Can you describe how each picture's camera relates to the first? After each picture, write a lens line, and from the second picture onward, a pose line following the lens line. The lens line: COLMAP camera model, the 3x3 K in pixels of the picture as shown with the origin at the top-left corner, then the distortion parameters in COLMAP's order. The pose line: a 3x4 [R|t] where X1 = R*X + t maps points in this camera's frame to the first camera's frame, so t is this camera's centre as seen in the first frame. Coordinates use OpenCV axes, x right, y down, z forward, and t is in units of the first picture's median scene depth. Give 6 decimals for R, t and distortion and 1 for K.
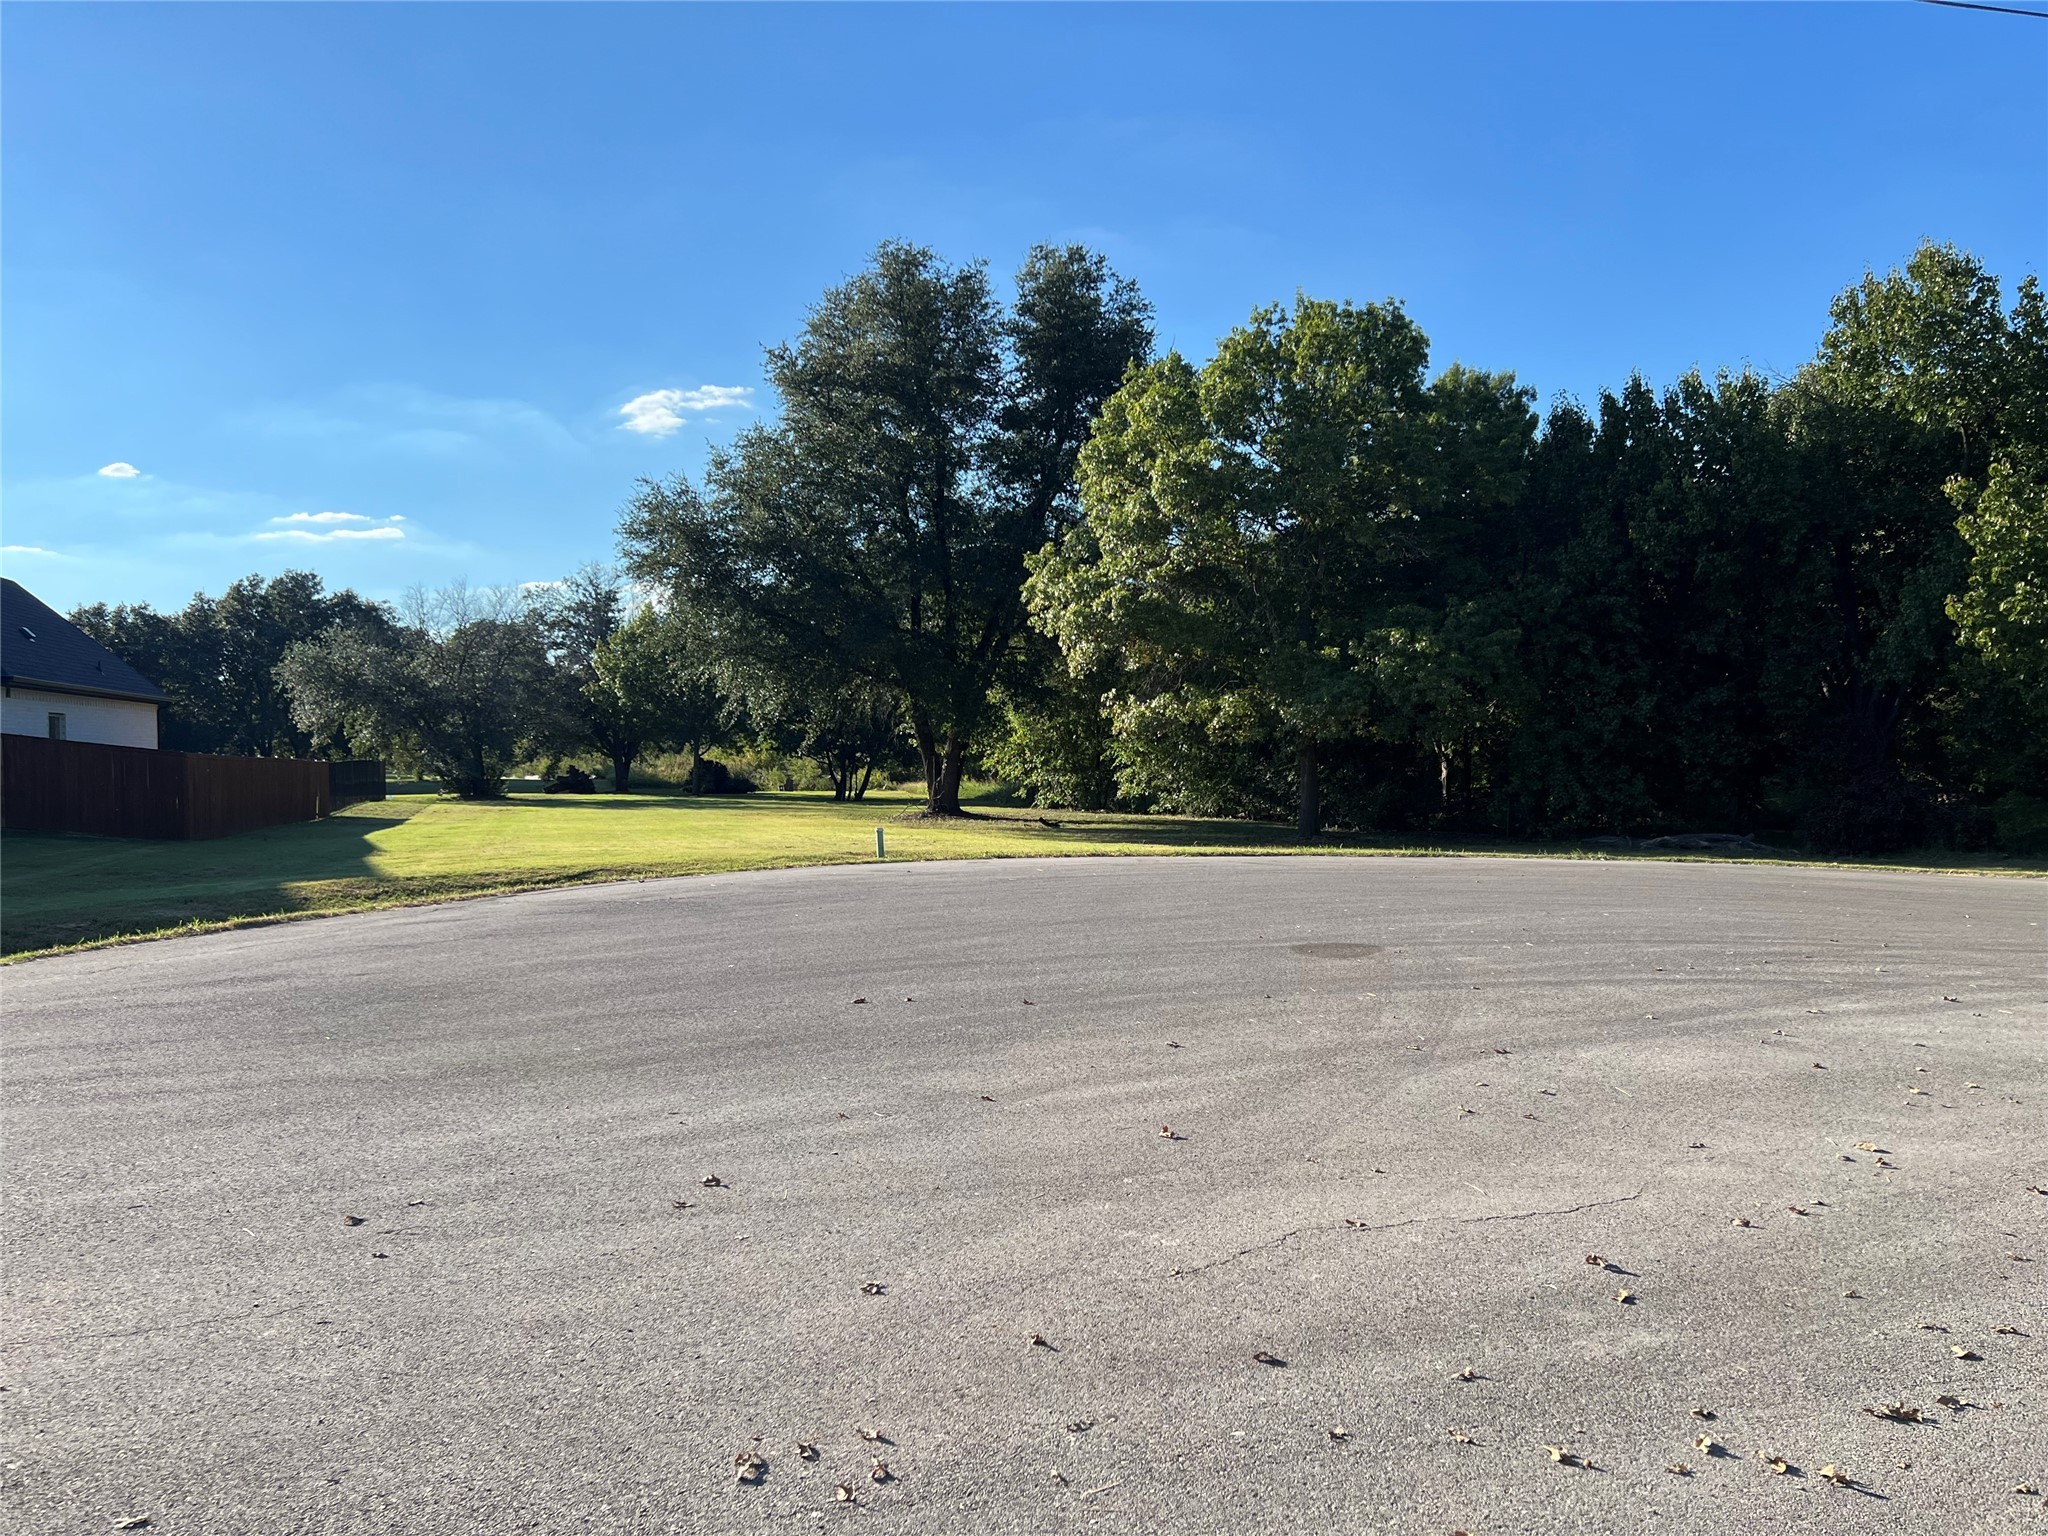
lens RADIAL K [[1529.2, 0, 1036.7], [0, 1529.2, 797.0], [0, 0, 1]] dist [0.078725, -0.087397]
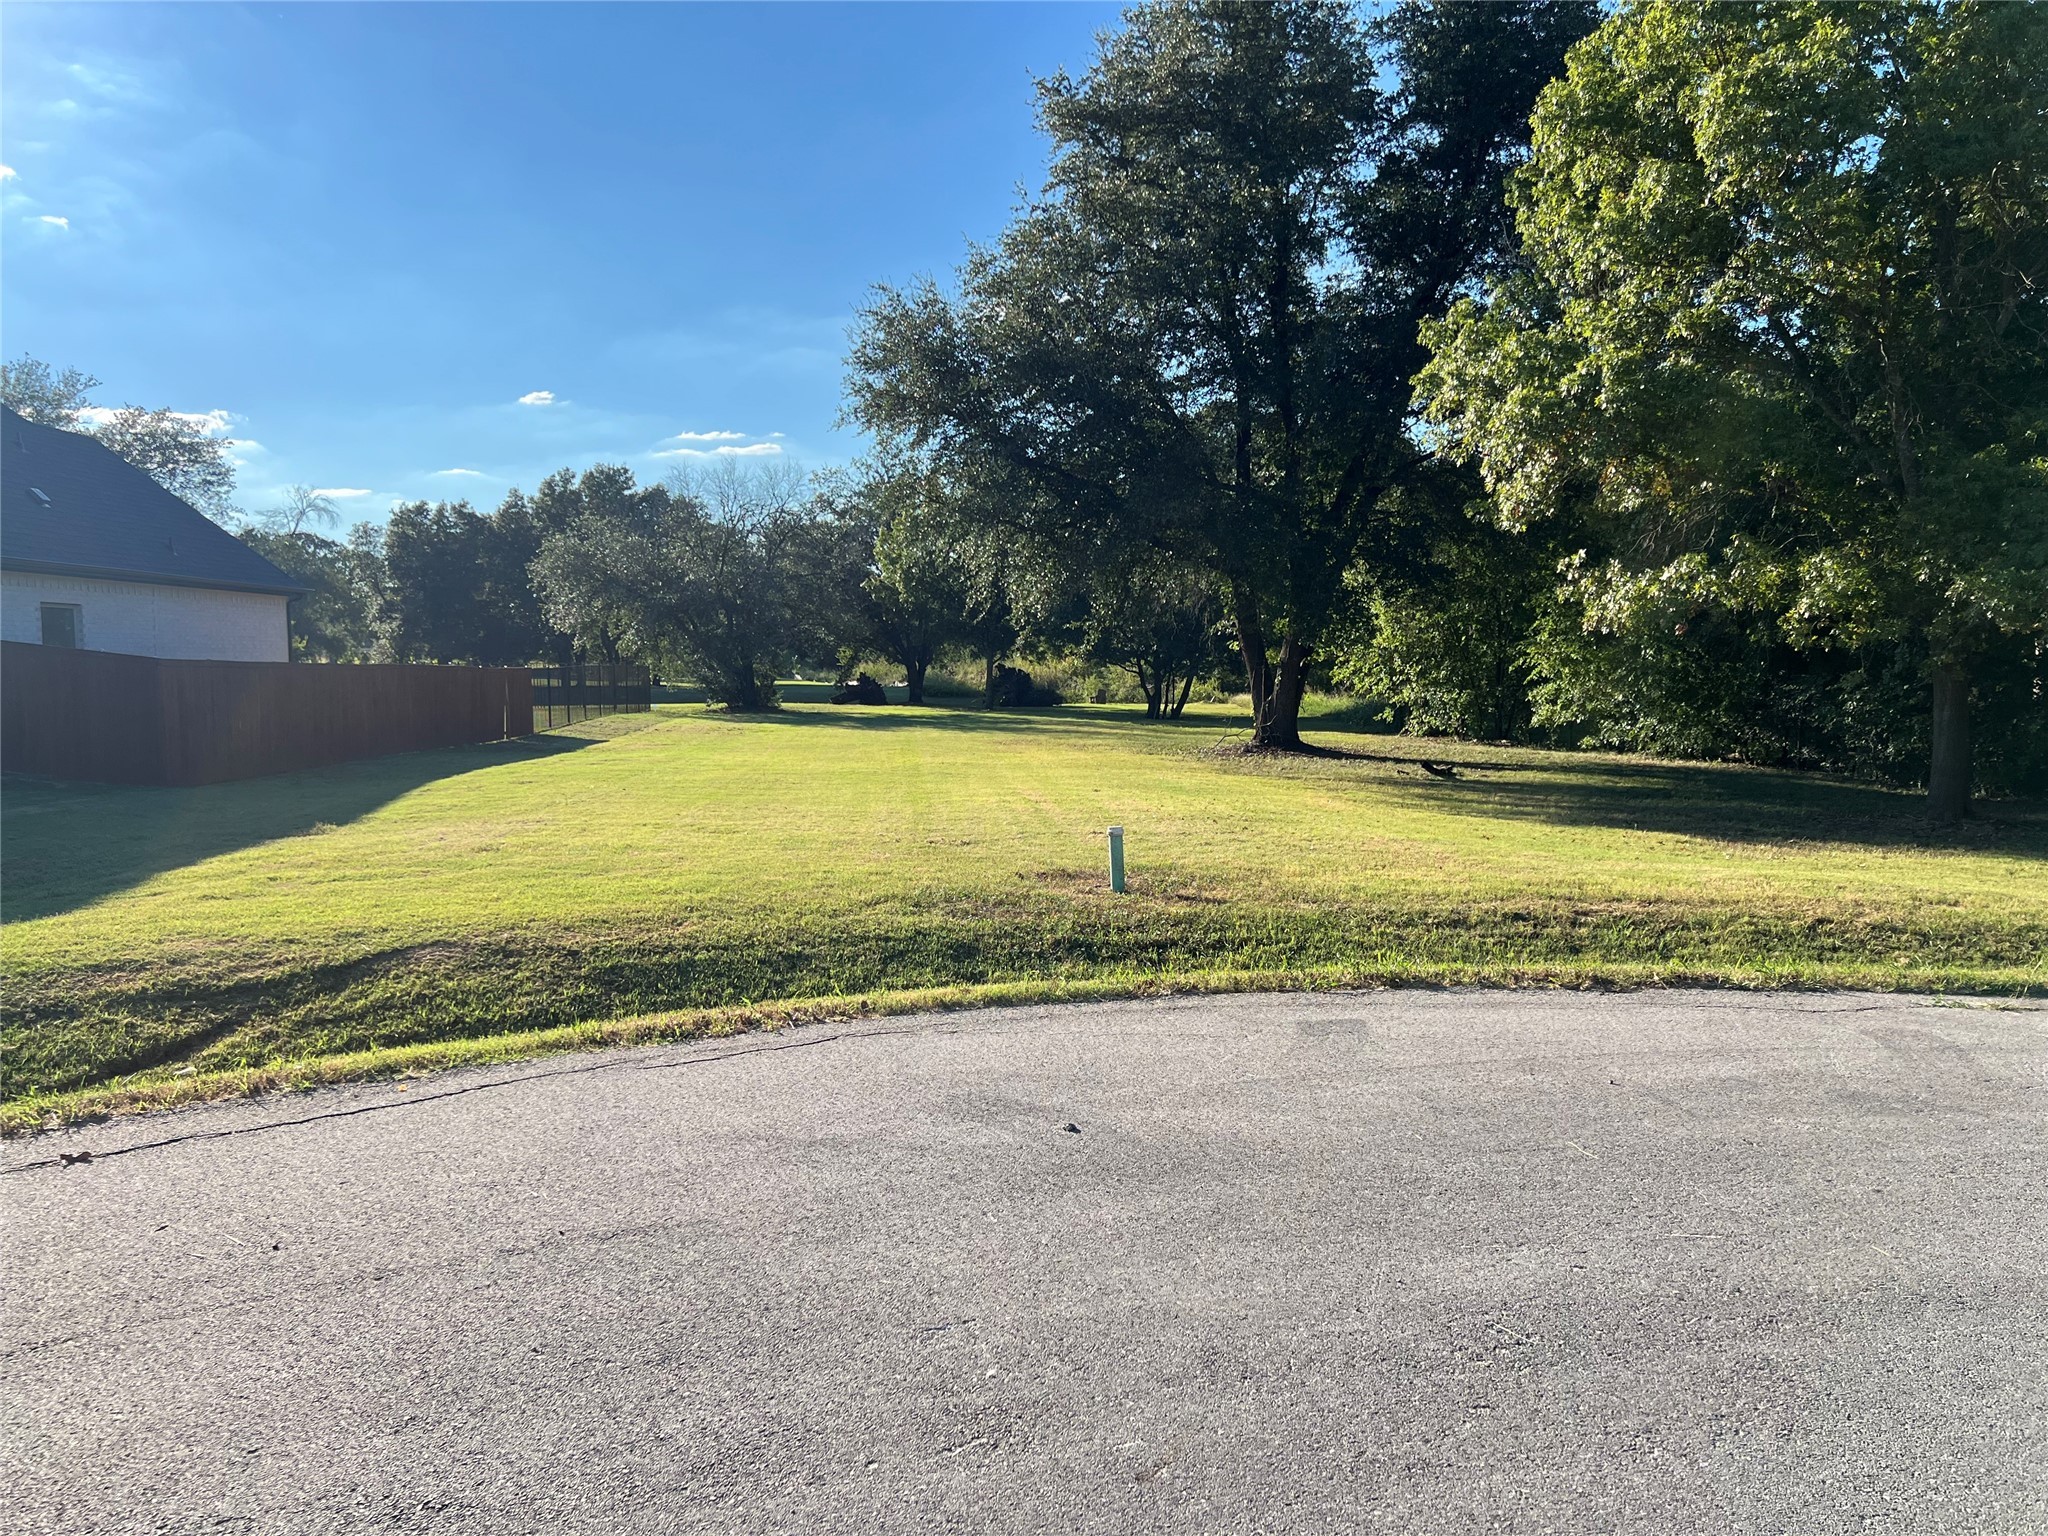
lens RADIAL K [[1529.2, 0, 1030.7], [0, 1529.2, 770.5], [0, 0, 1]] dist [0.078725, -0.087397]
pose [[0.974310, 0.020475, -0.224277, -0.012397], [-0.010375, 0.998882, 0.046119, -0.009620], [0.224971, -0.042607, 0.973433, 0.281138]]
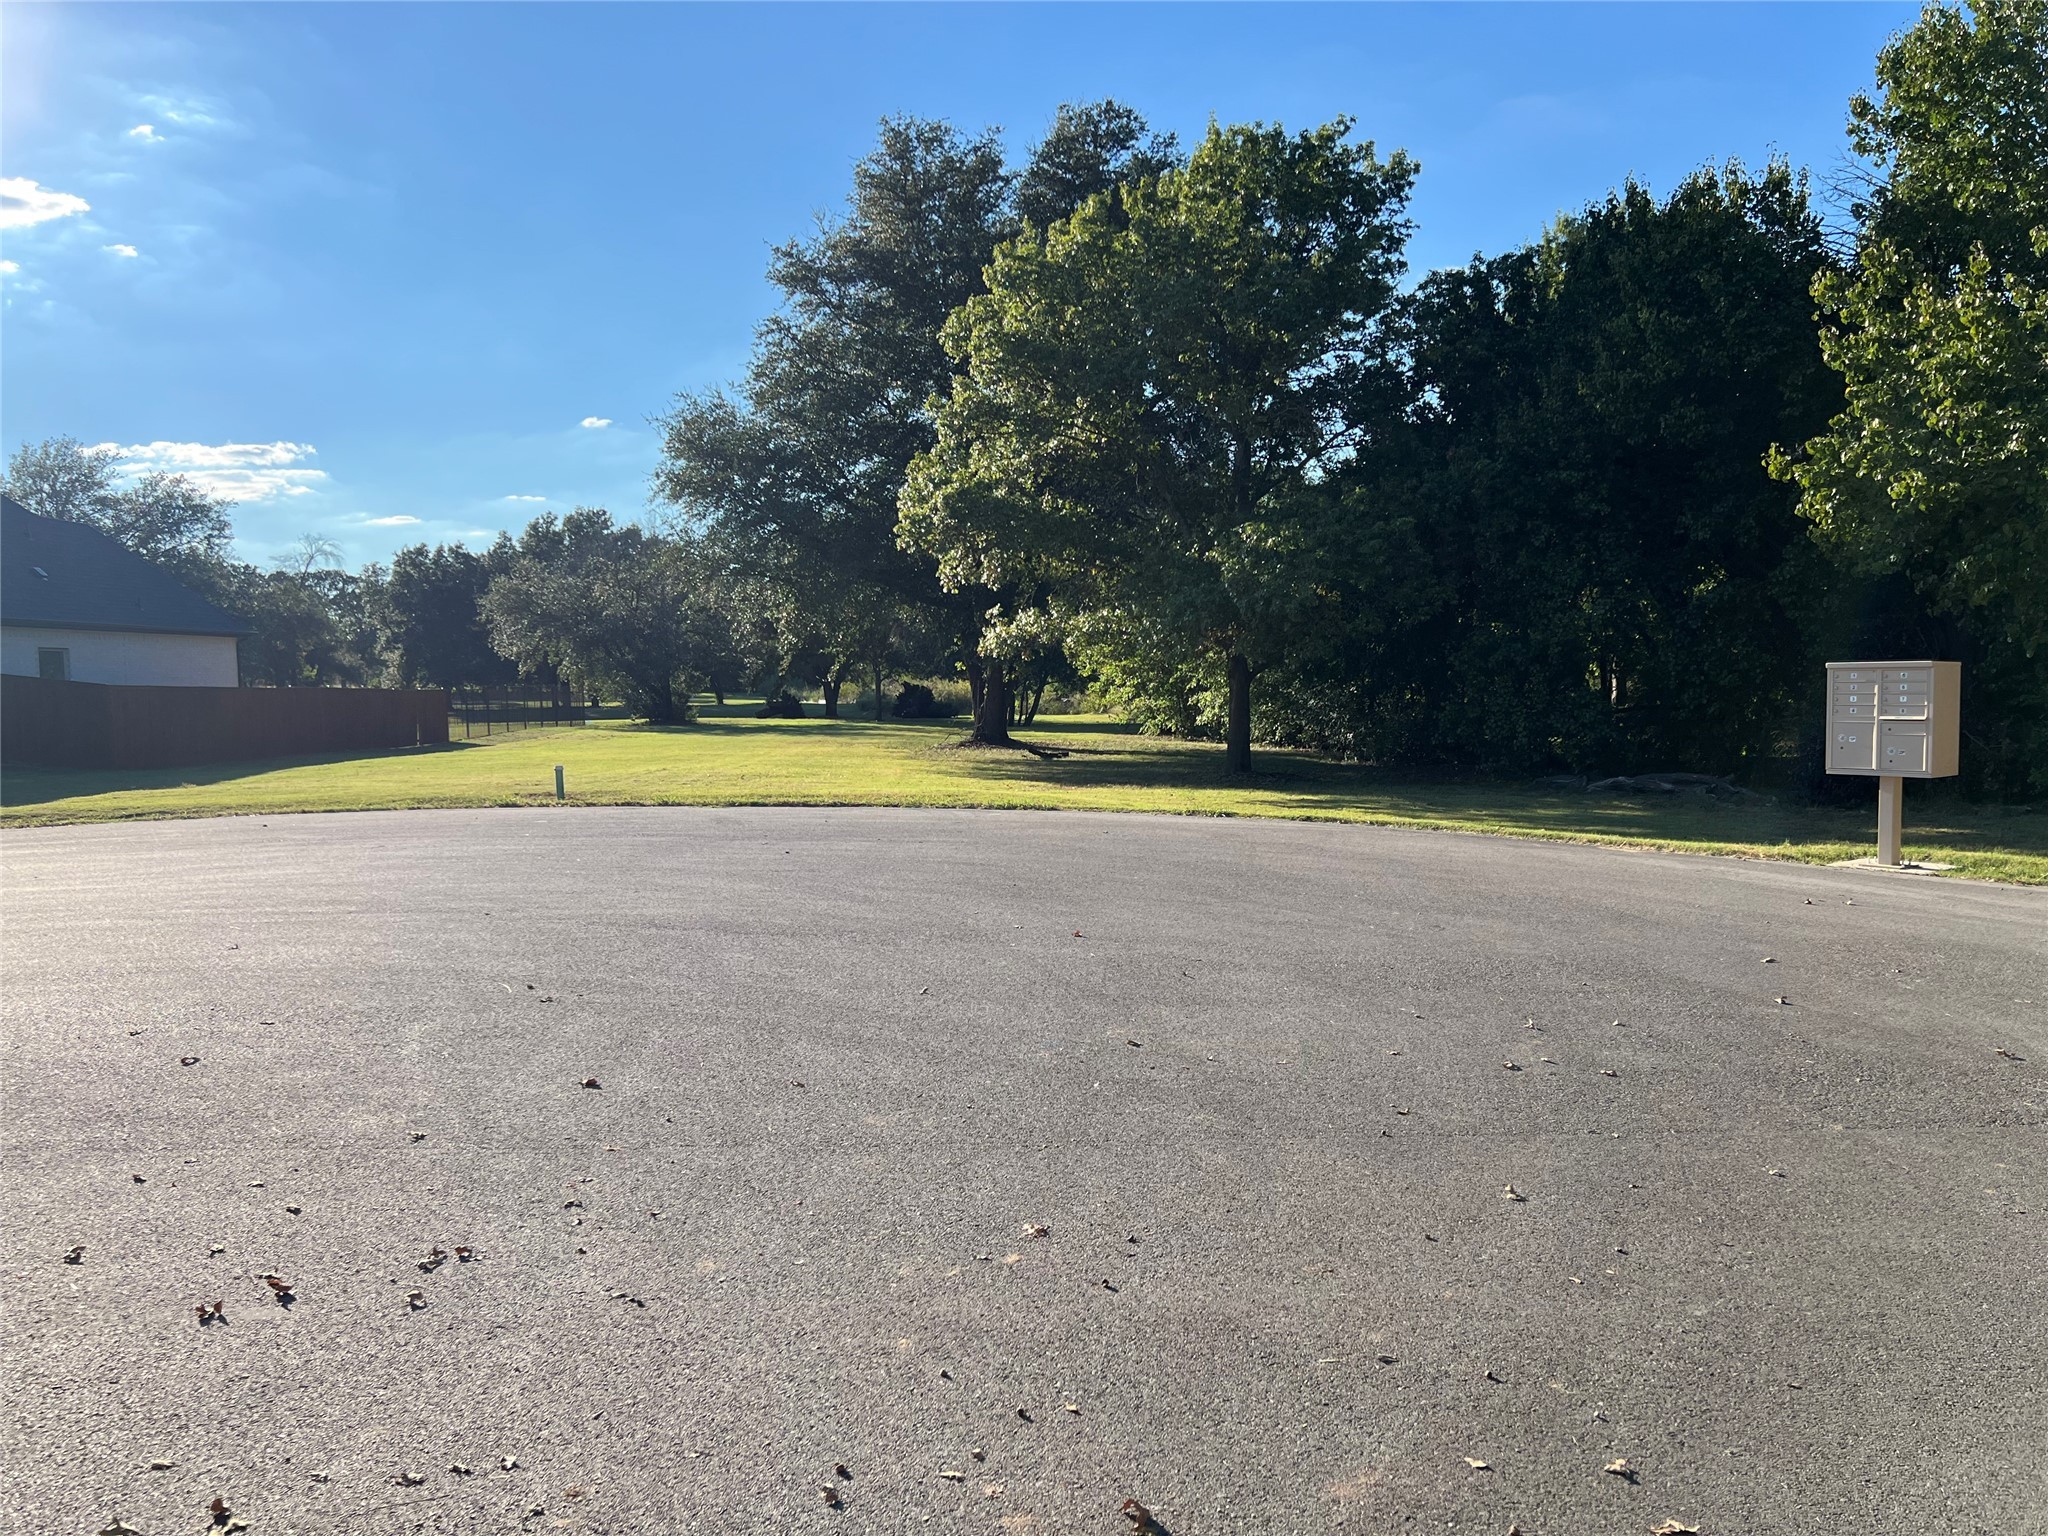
lens RADIAL K [[1529.2, 0, 1029.7], [0, 1529.2, 783.5], [0, 0, 1]] dist [0.078725, -0.087397]
pose [[0.966042, 0.008462, -0.258248, 0.207182], [0.002808, 0.999061, 0.043240, -0.004063], [0.258371, -0.042497, 0.965111, 0.109759]]
